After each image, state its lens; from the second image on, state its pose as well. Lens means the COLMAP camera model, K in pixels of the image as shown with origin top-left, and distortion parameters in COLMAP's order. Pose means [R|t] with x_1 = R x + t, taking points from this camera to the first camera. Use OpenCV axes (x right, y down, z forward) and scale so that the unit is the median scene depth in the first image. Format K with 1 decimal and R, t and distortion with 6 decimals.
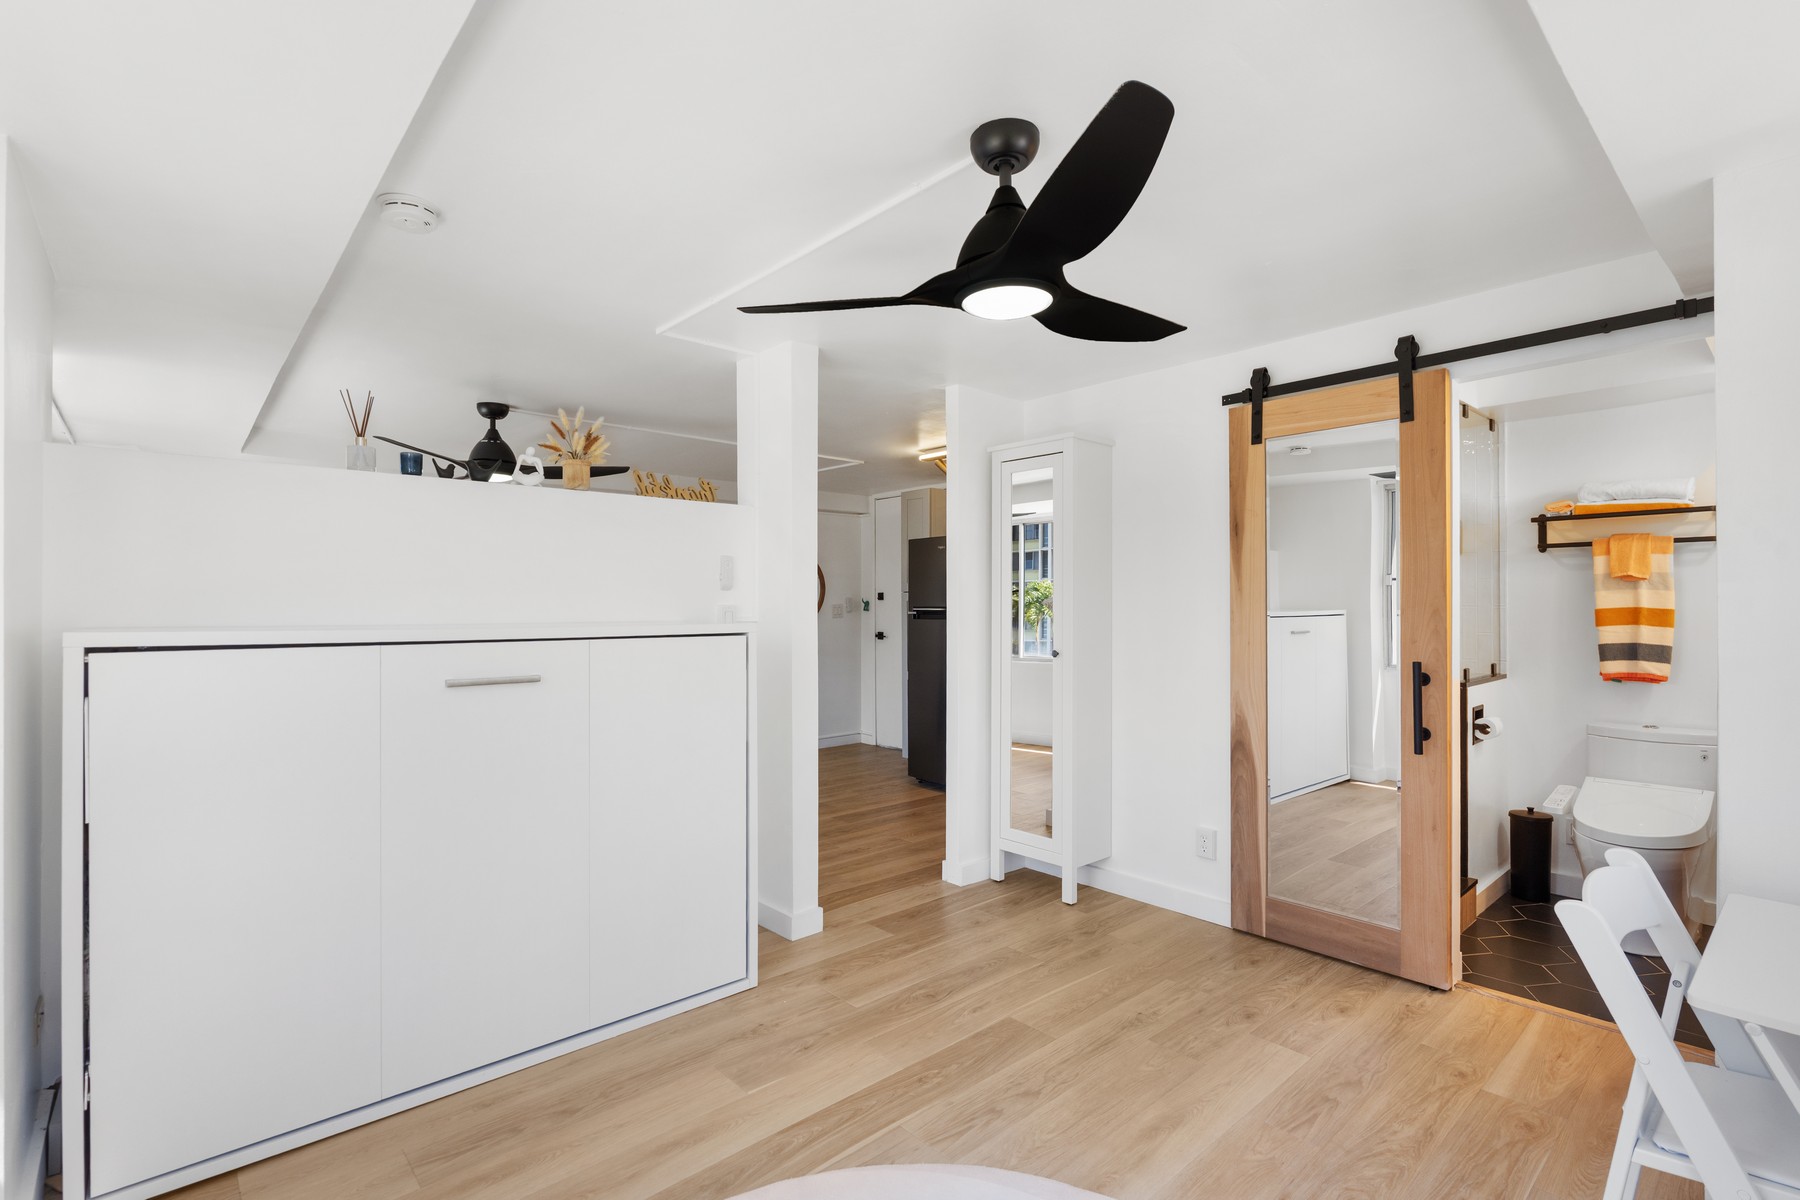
lens RADIAL K [[827.9, 0, 896.1], [0, 827.9, 589.9], [0, 0, 1]] dist [-0.002999, -0.000076]
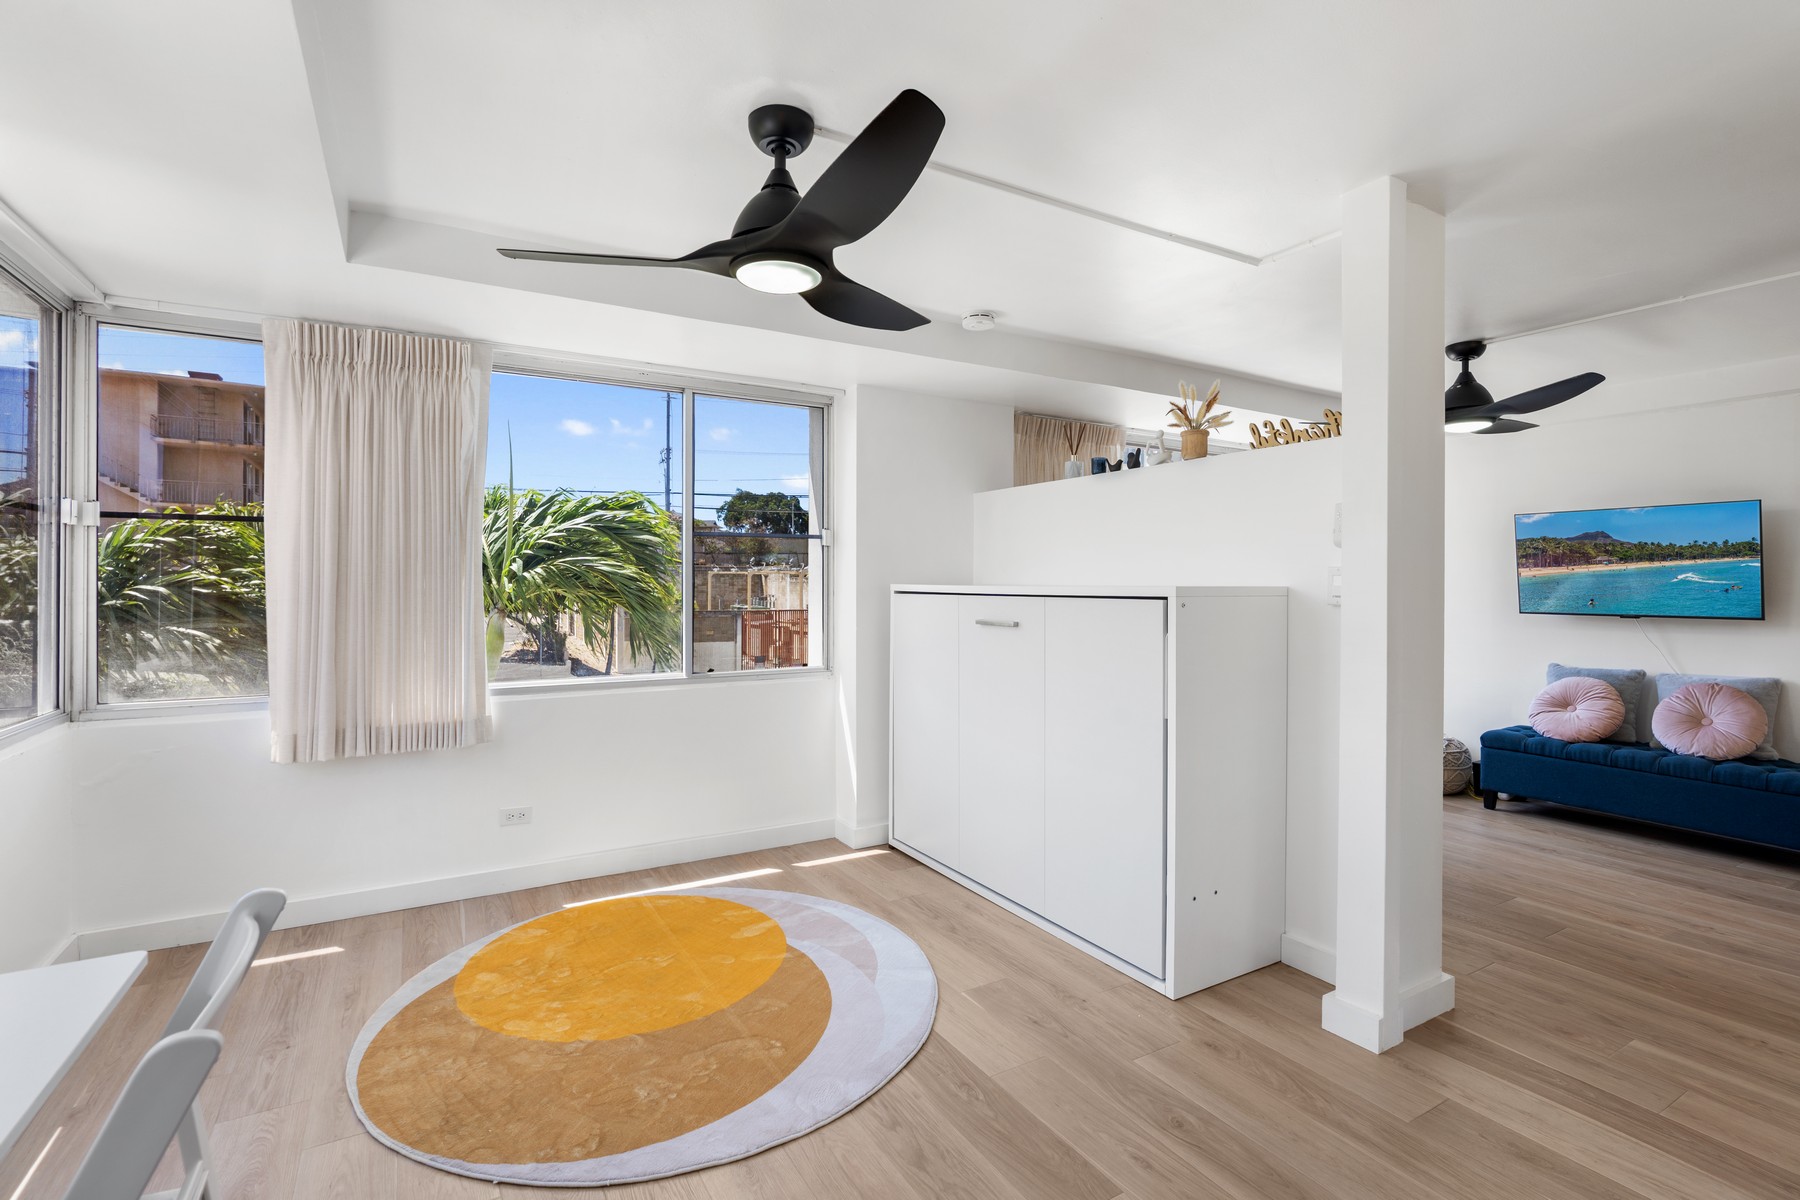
lens RADIAL K [[819.4, 0, 892.2], [0, 819.4, 584.6], [0, 0, 1]] dist [-0.003966, 0.000182]
pose [[-0.190102, 0.000542, -0.981764, 0.732762], [0.015717, 0.999873, -0.002492, 0.035280], [0.981639, -0.015904, -0.190087, 0.870622]]
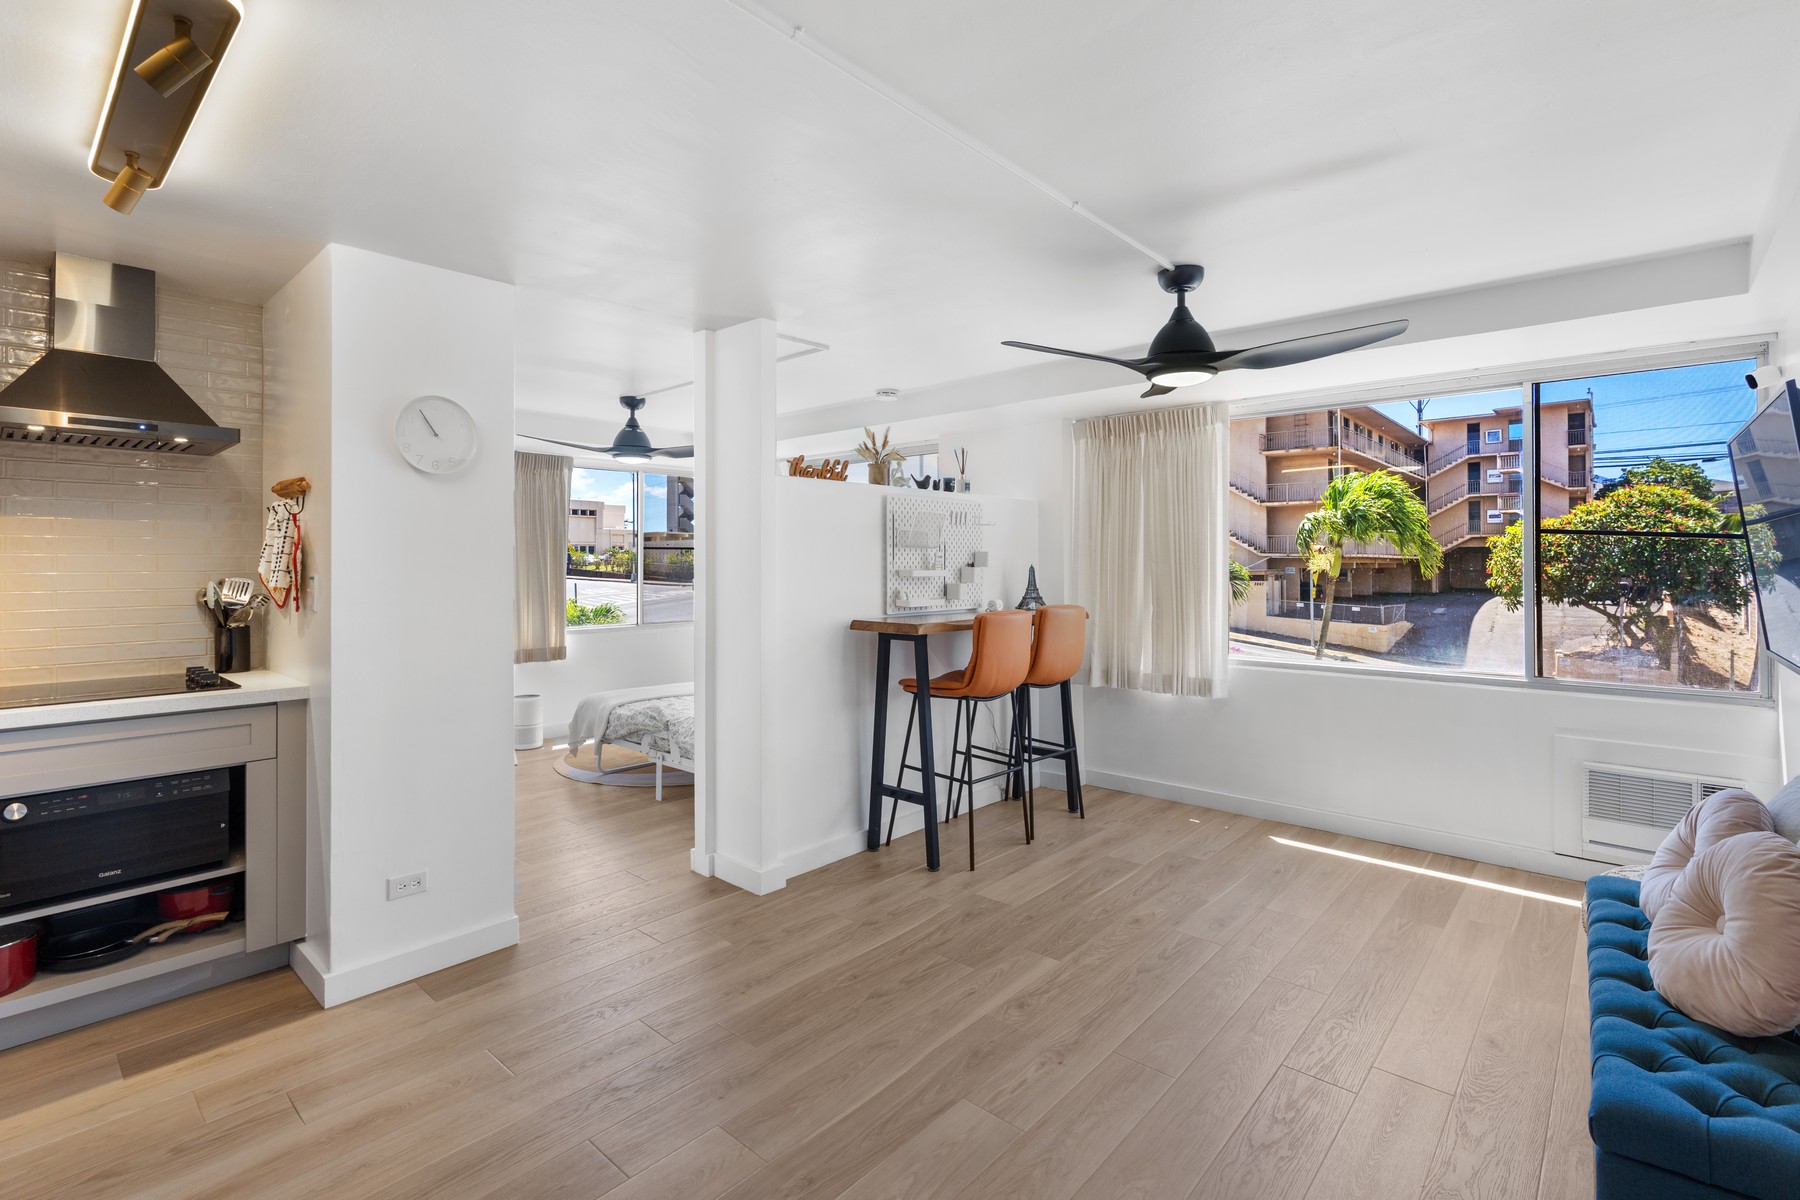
lens RADIAL K [[837.4, 0, 902.7], [0, 837.4, 555.3], [0, 0, 1]] dist [-0.002102, 0.000031]
pose [[-0.992071, 0.001246, -0.125674, -0.232790], [0.004984, 0.999554, -0.029437, 0.034788], [0.125582, -0.029830, -0.991635, 2.446631]]
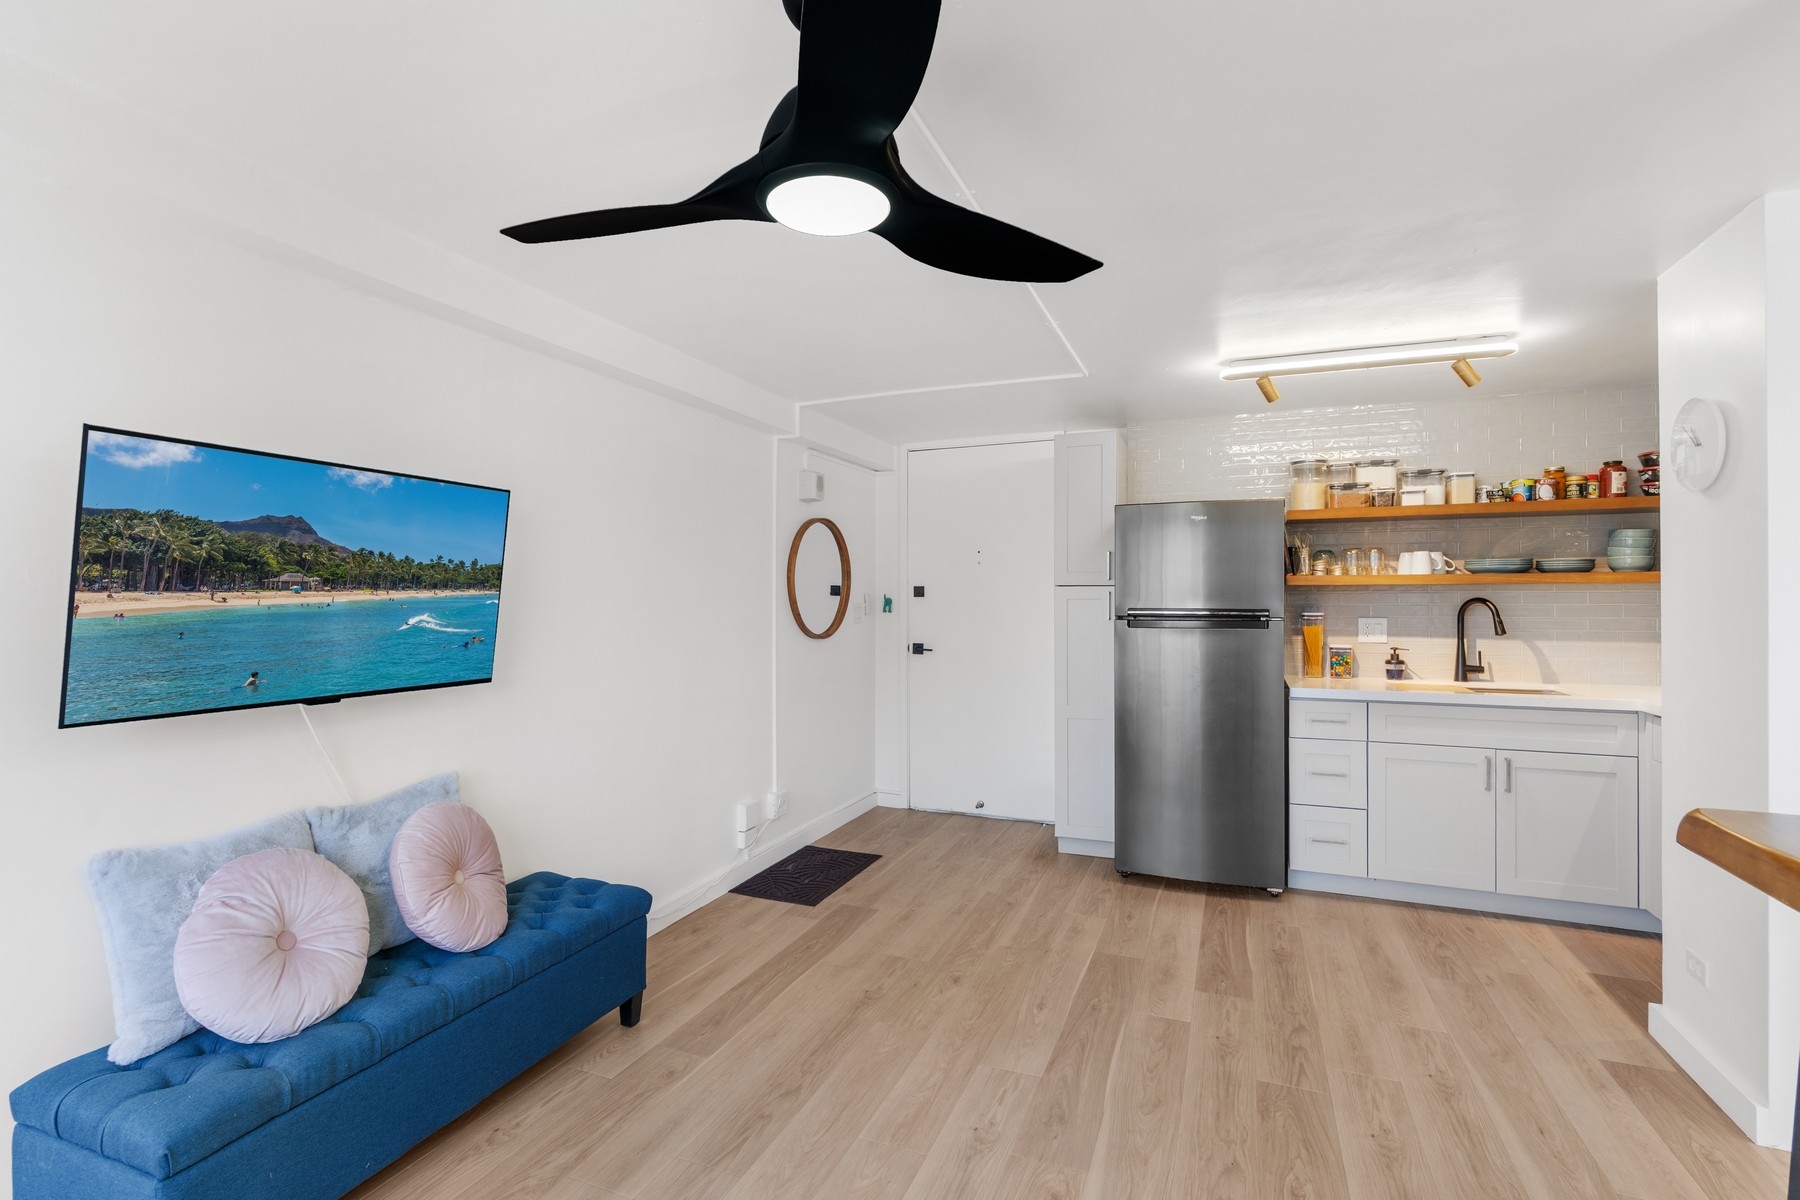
lens RADIAL K [[814.3, 0, 891.3], [0, 814.3, 604.2], [0, 0, 1]] dist [-0.003963, 0.000242]
pose [[0.900019, -0.004853, 0.435824, -0.869753], [-0.006890, 0.999655, 0.025359, 0.000917], [-0.435796, -0.025827, 0.899675, 1.042584]]
